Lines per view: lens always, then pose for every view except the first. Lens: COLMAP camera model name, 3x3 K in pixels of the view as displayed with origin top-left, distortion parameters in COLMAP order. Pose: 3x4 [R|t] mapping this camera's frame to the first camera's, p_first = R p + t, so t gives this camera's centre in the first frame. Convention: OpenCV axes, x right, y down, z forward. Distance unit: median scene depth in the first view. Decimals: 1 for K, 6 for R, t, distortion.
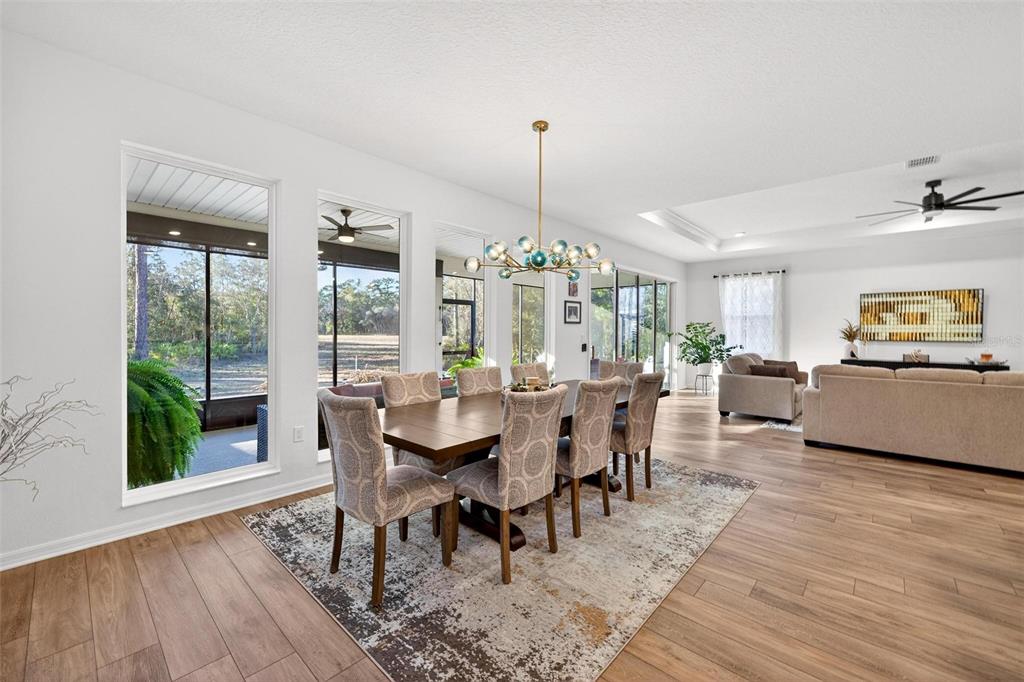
lens RADIAL K [[411.2, 0, 511.9], [0, 411.2, 337.0], [0, 0, 1]] dist [-0.001275, -0.000320]
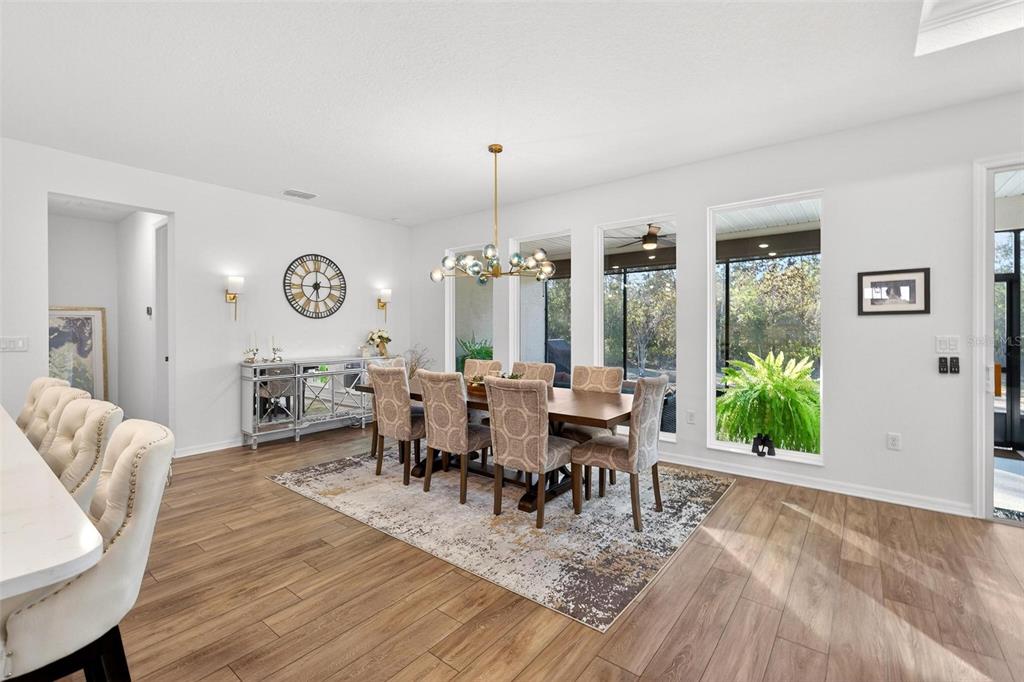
lens RADIAL K [[448.7, 0, 512.5], [0, 448.7, 331.2], [0, 0, 1]] dist [0.000836, 0.000016]
pose [[0.069907, -0.003801, -0.997546, 1.290974], [-0.013479, 0.999898, -0.004754, -0.006576], [0.997462, 0.013778, 0.069849, 0.958301]]
